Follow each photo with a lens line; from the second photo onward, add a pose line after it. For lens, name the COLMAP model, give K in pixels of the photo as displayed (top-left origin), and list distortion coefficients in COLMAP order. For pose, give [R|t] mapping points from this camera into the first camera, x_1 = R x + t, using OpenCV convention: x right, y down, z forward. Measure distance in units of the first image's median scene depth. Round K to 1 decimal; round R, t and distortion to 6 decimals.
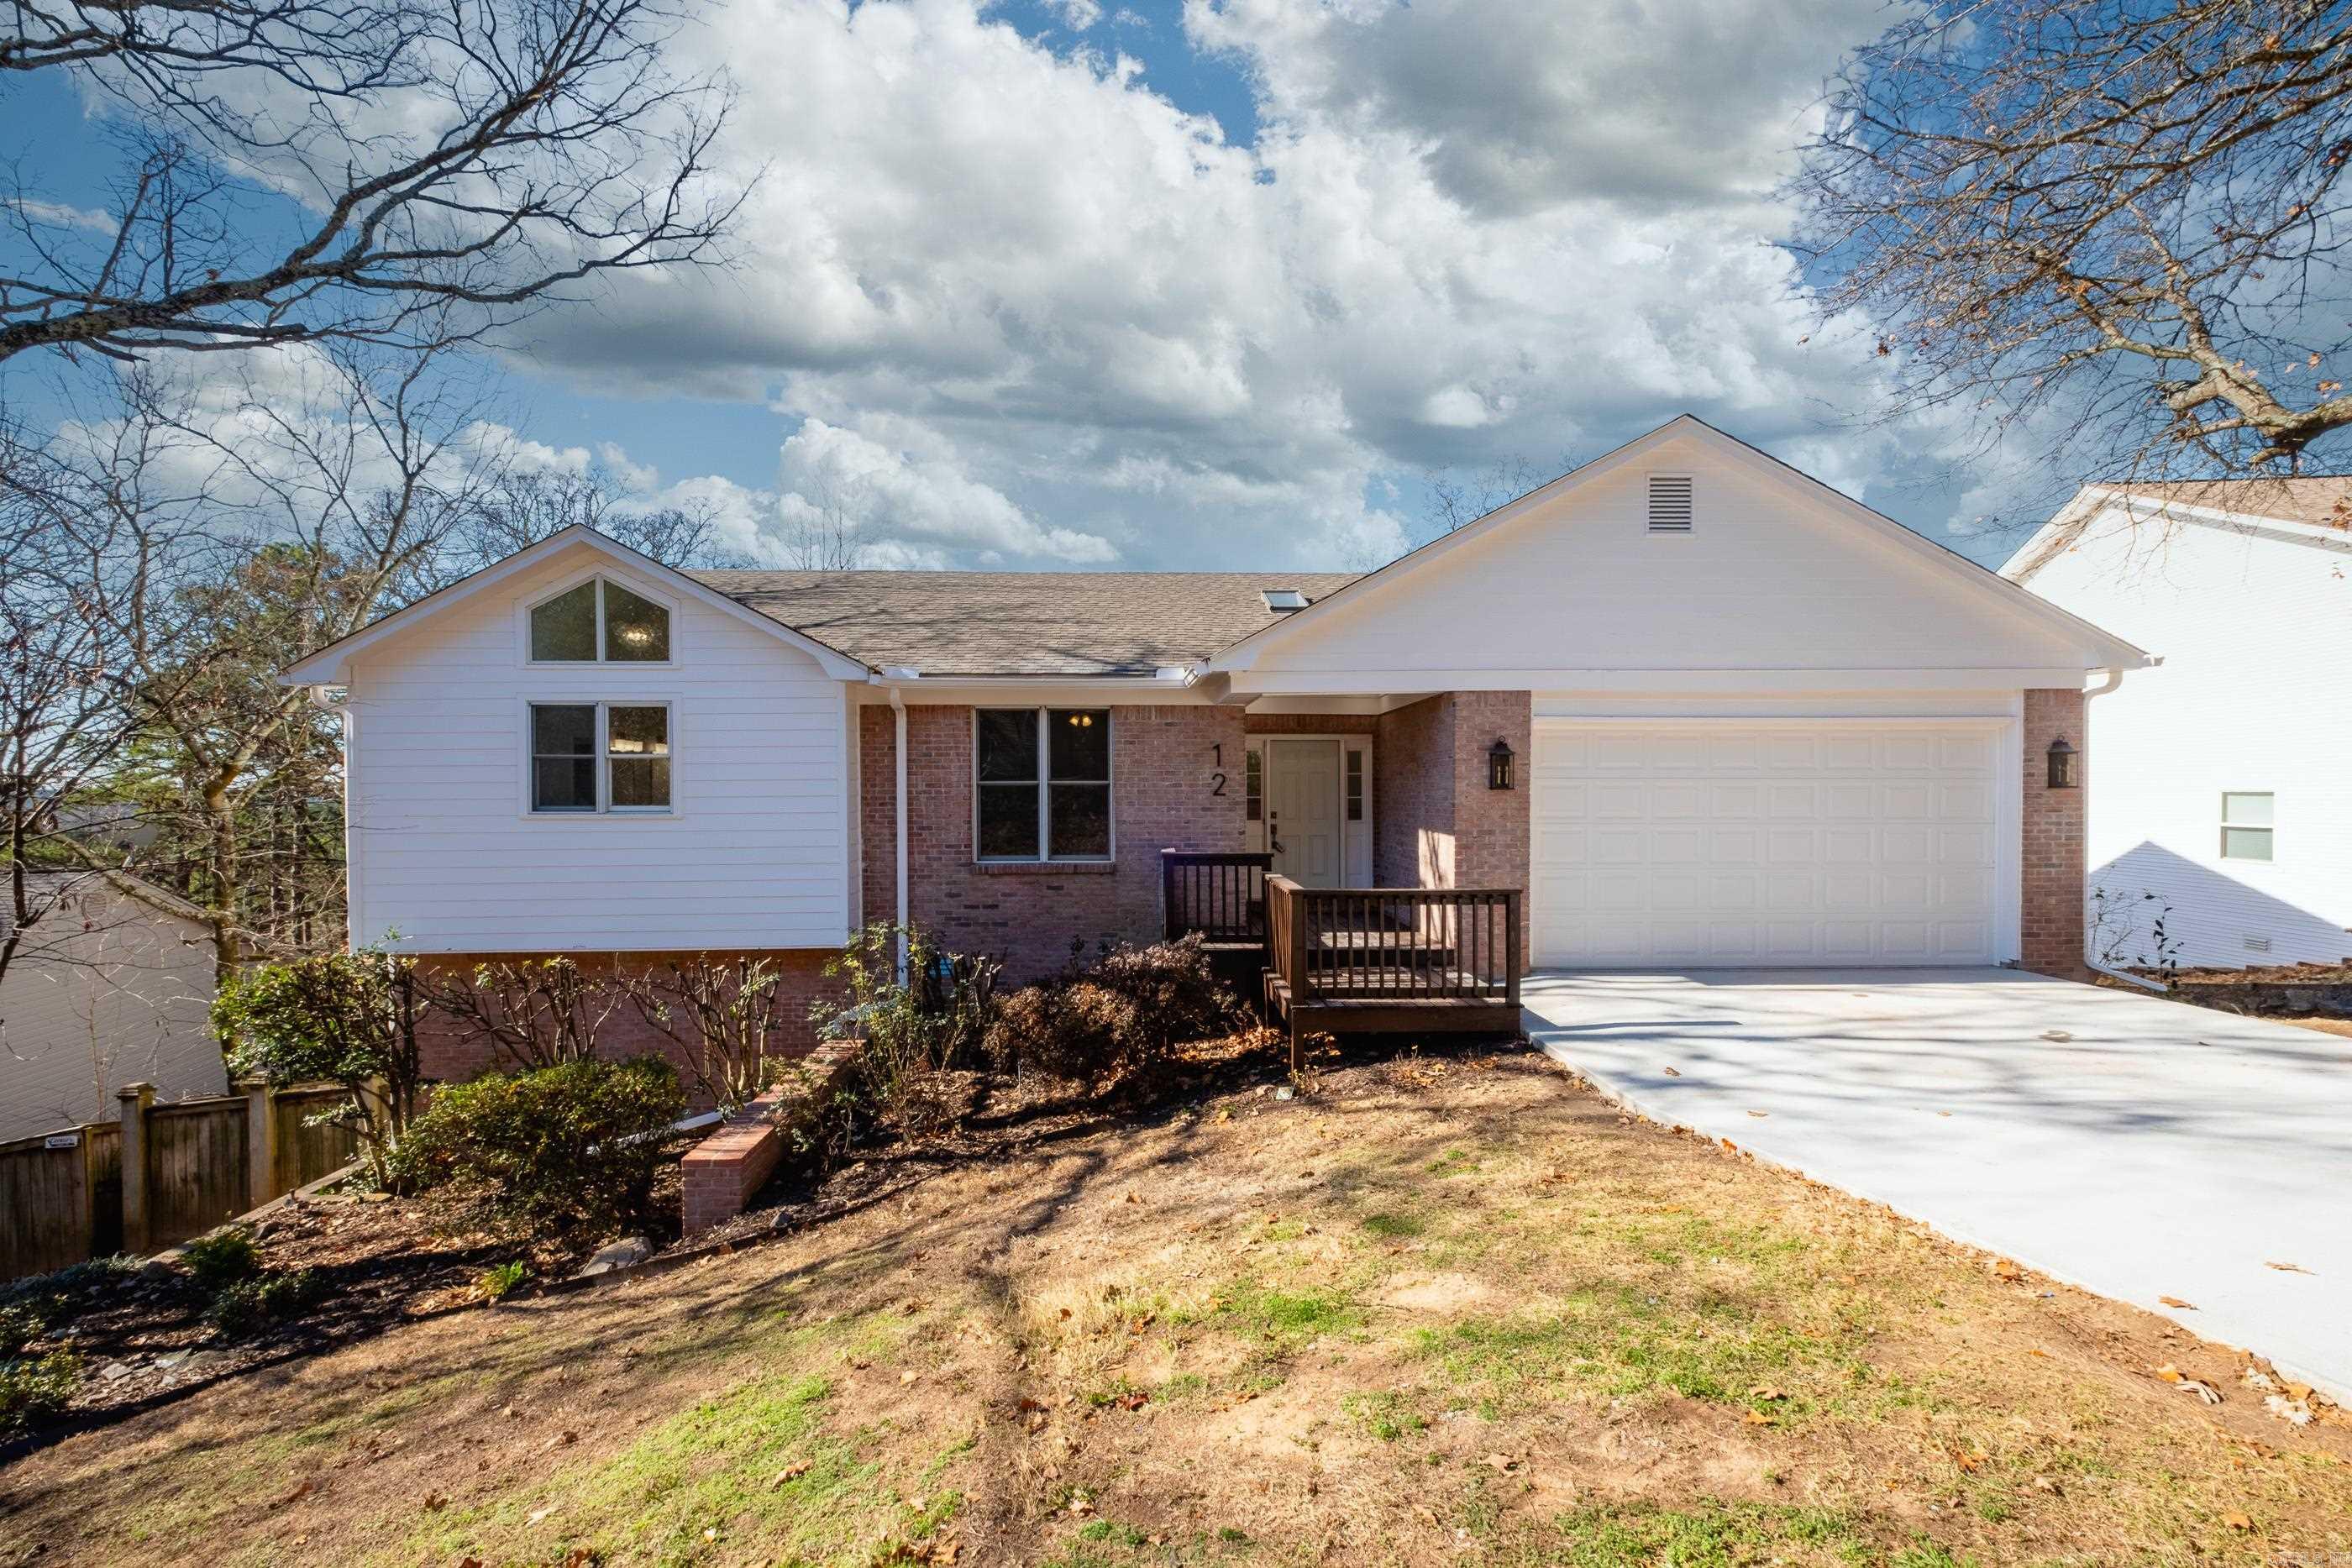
lens RADIAL K [[995.3, 0, 1168.4], [0, 995.3, 792.1], [0, 0, 1]] dist [0.001055, 0.000182]
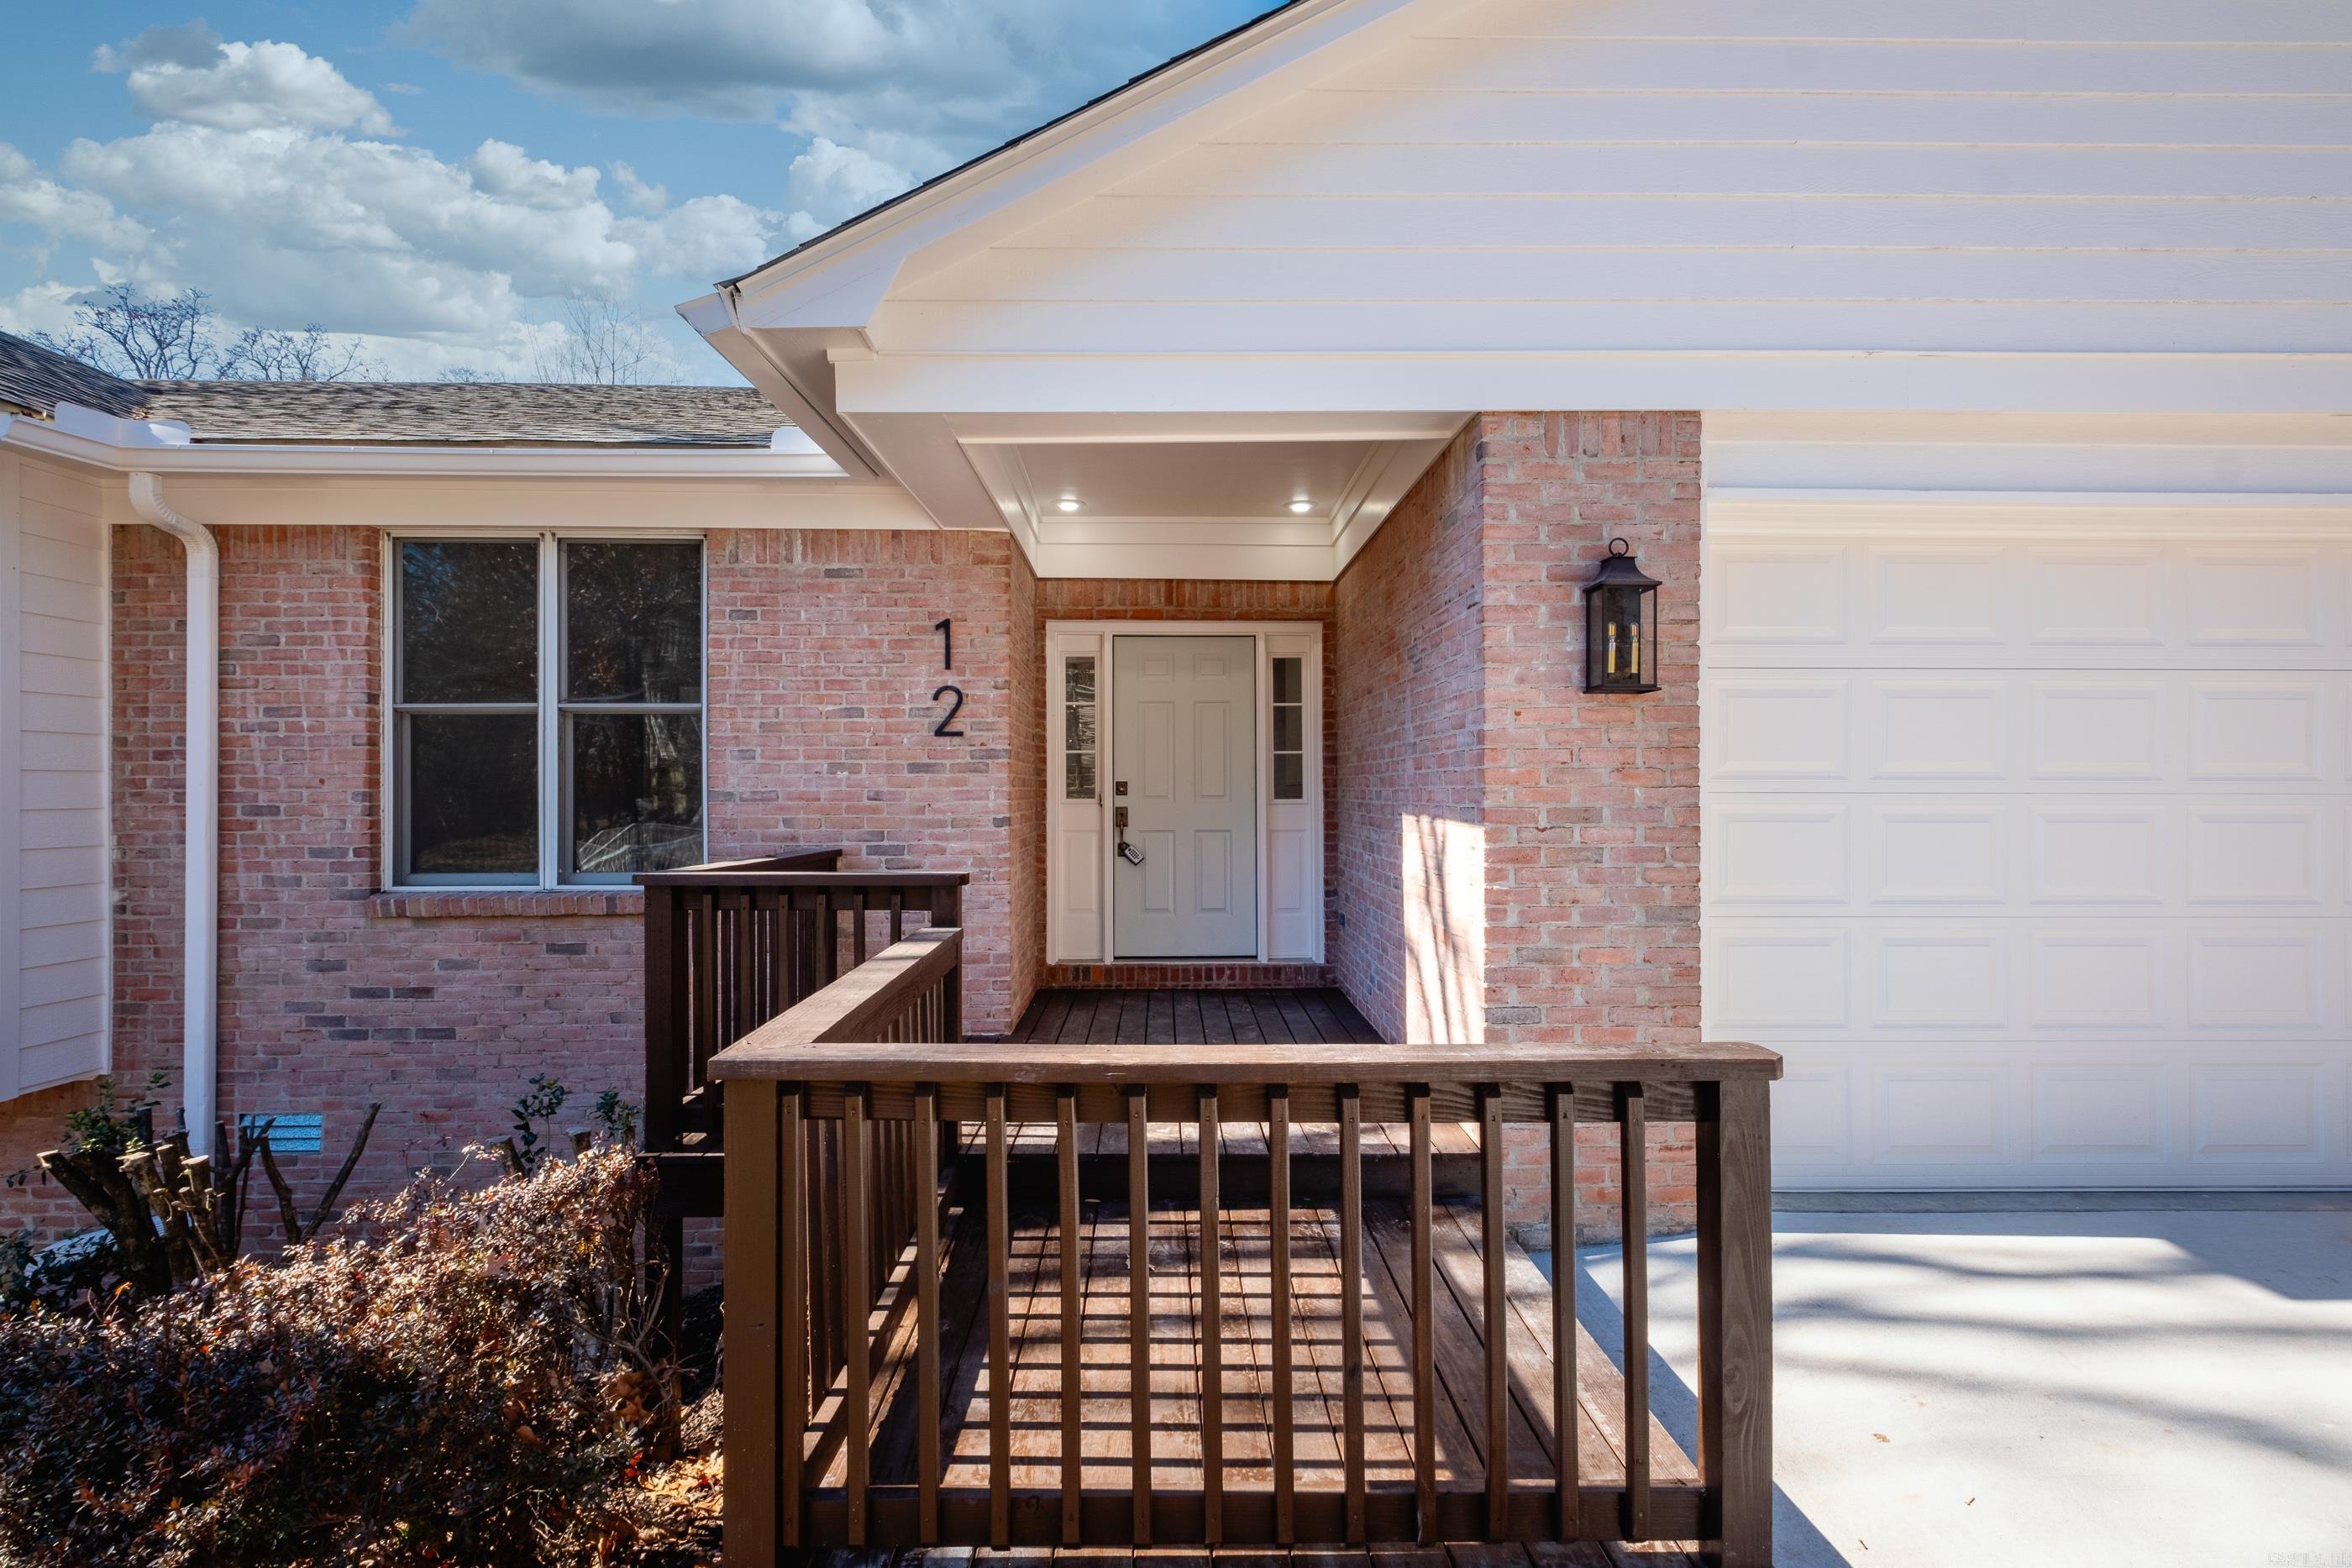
lens RADIAL K [[1100.0, 0, 1179.8], [0, 1100.0, 781.5], [0, 0, 1]] dist [0.002994, 0.000169]
pose [[0.999998, 0.000434, -0.001889, 0.154583], [-0.000443, 0.999988, -0.004841, 0.025782], [0.001887, 0.004842, 0.999986, 0.522411]]
